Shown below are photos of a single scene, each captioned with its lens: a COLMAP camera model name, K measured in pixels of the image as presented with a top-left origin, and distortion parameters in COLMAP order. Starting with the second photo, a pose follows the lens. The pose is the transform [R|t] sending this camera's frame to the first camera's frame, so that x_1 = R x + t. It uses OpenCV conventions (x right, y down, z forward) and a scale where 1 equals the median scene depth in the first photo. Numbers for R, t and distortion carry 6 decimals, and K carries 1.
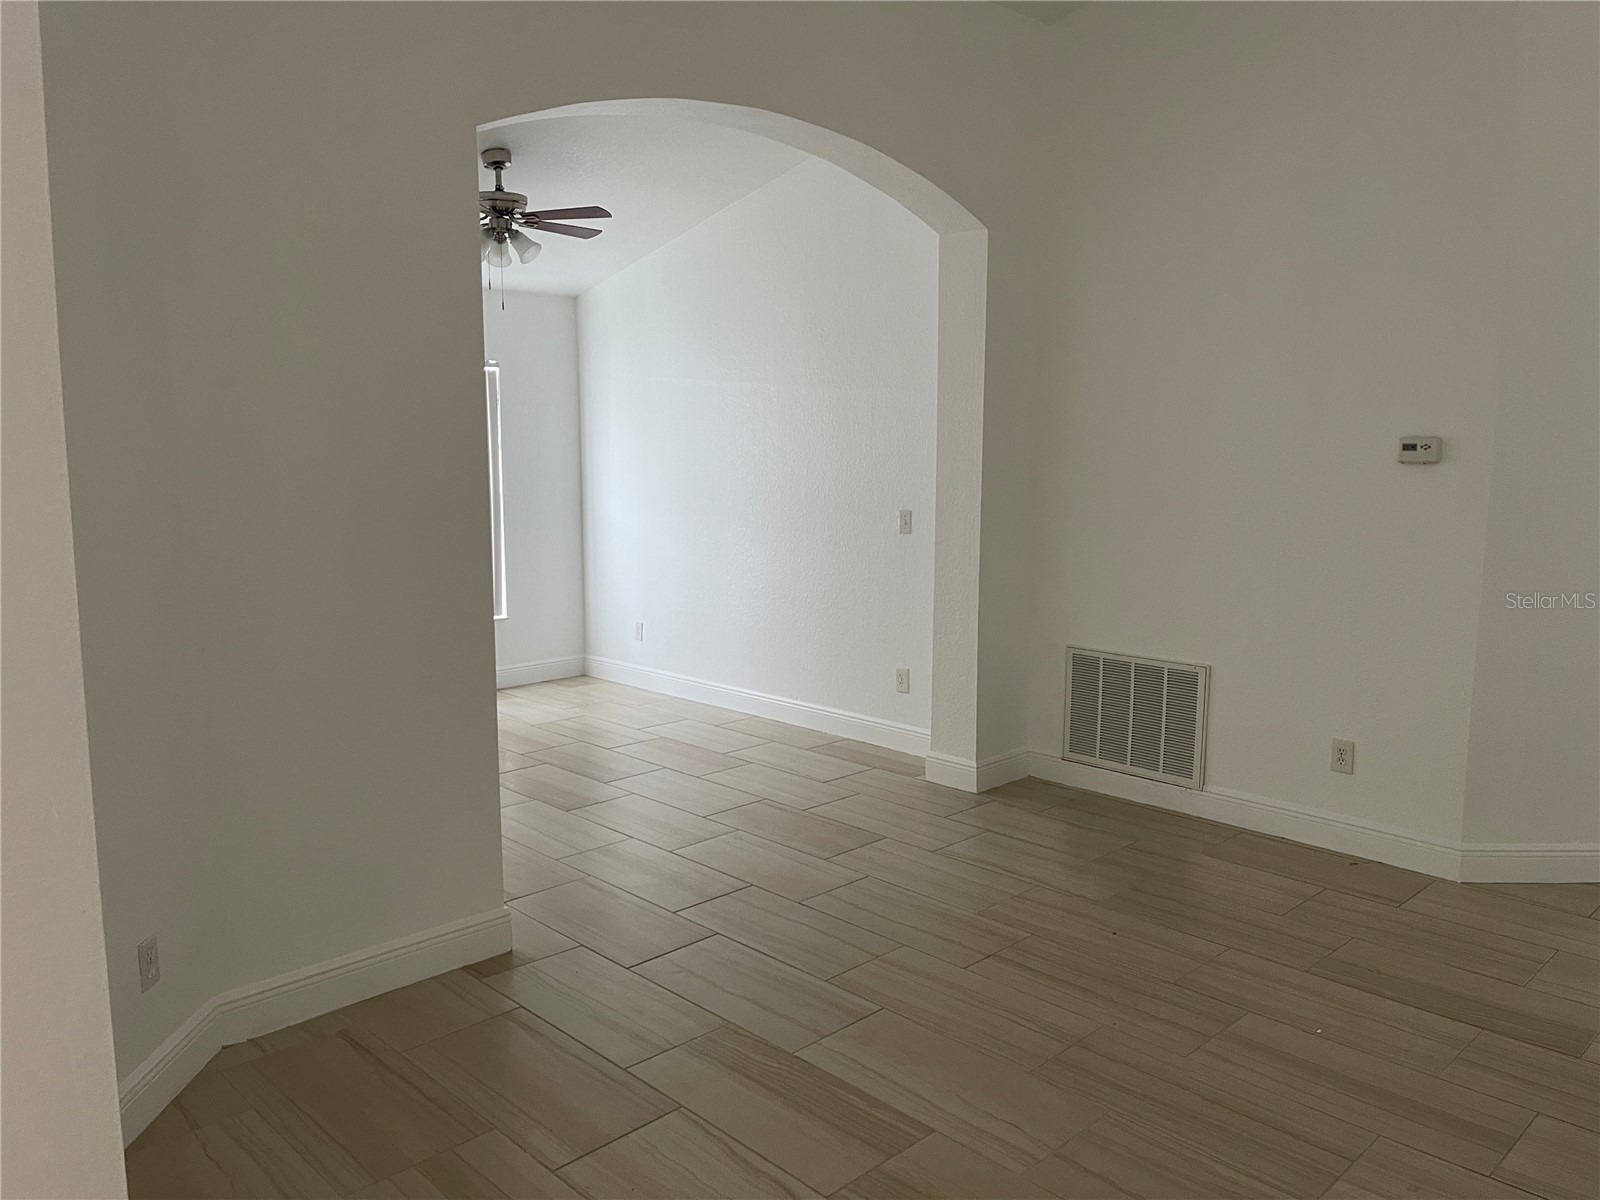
lens RADIAL K [[1212.4, 0, 799.9], [0, 1212.4, 607.5], [0, 0, 1]] dist [0.060615, -0.070809]
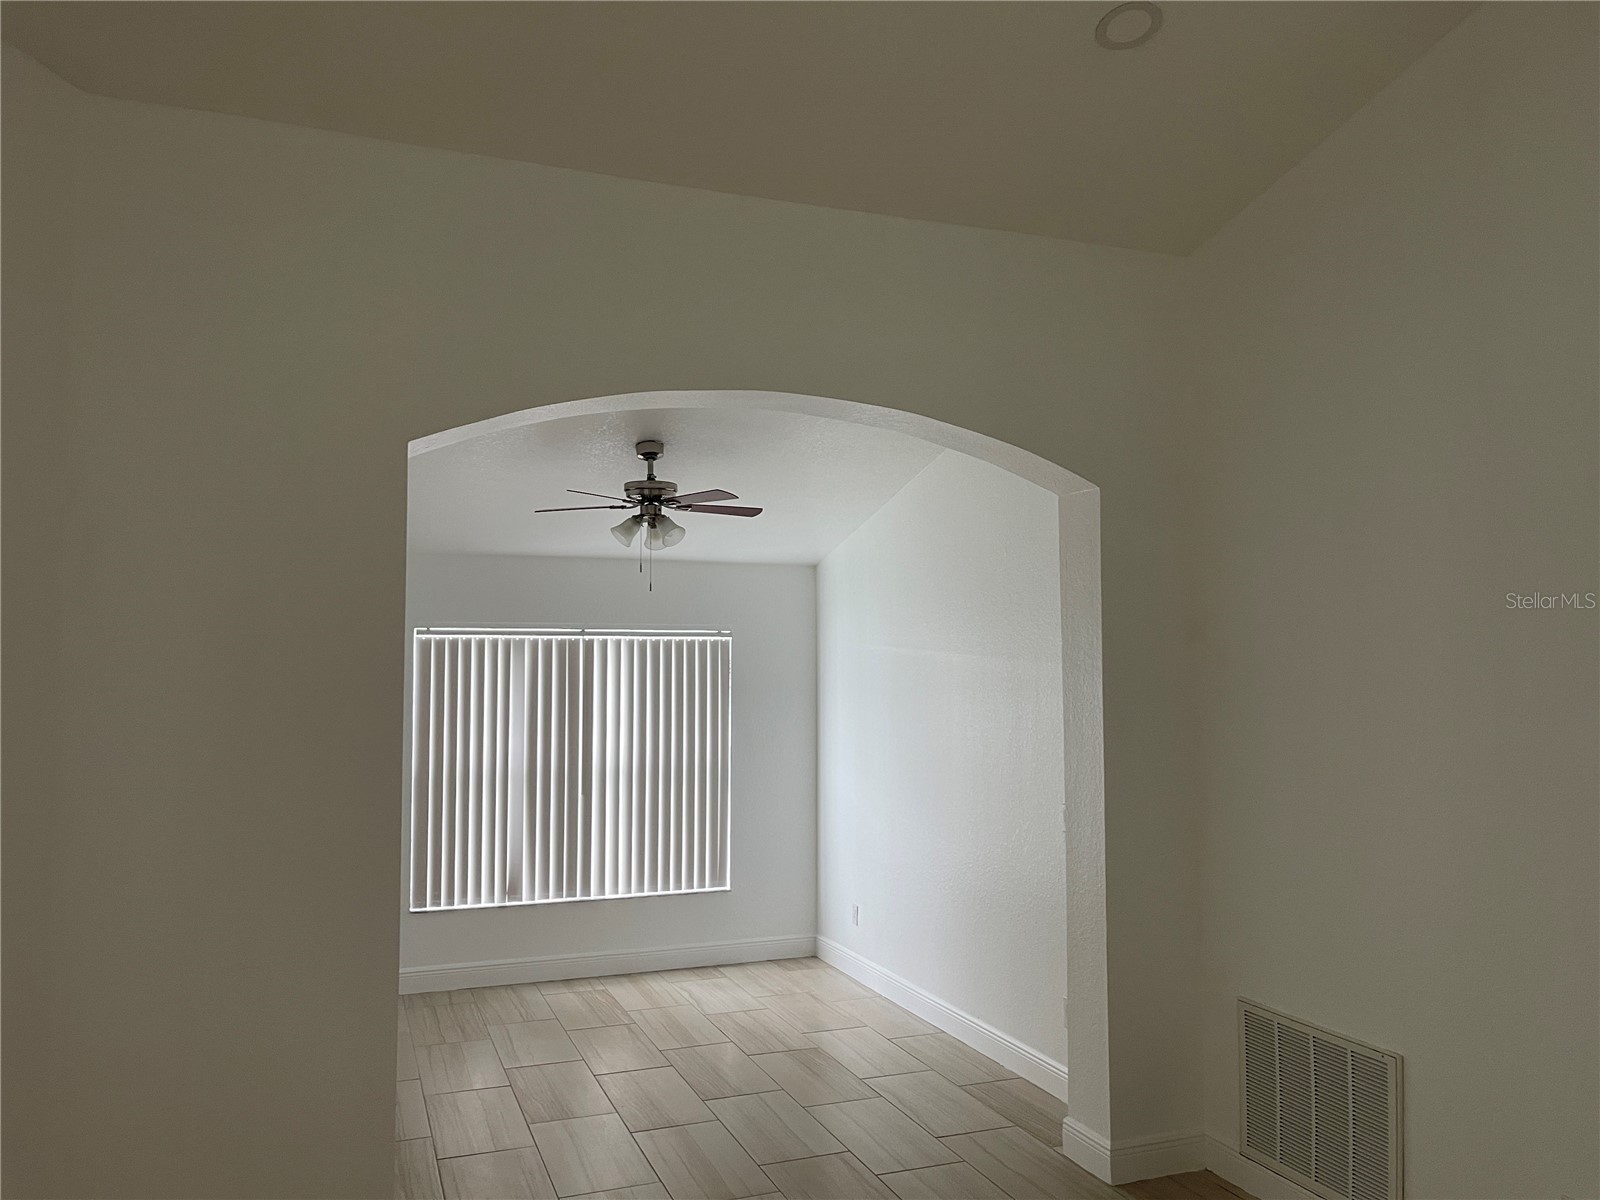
lens RADIAL K [[1212.4, 0, 802.8], [0, 1212.4, 596.7], [0, 0, 1]] dist [0.060615, -0.070809]
pose [[0.916605, -0.024960, -0.399015, 0.280882], [-0.055508, 0.980437, -0.188843, -0.055577], [0.395923, 0.195243, 0.897288, 0.144323]]
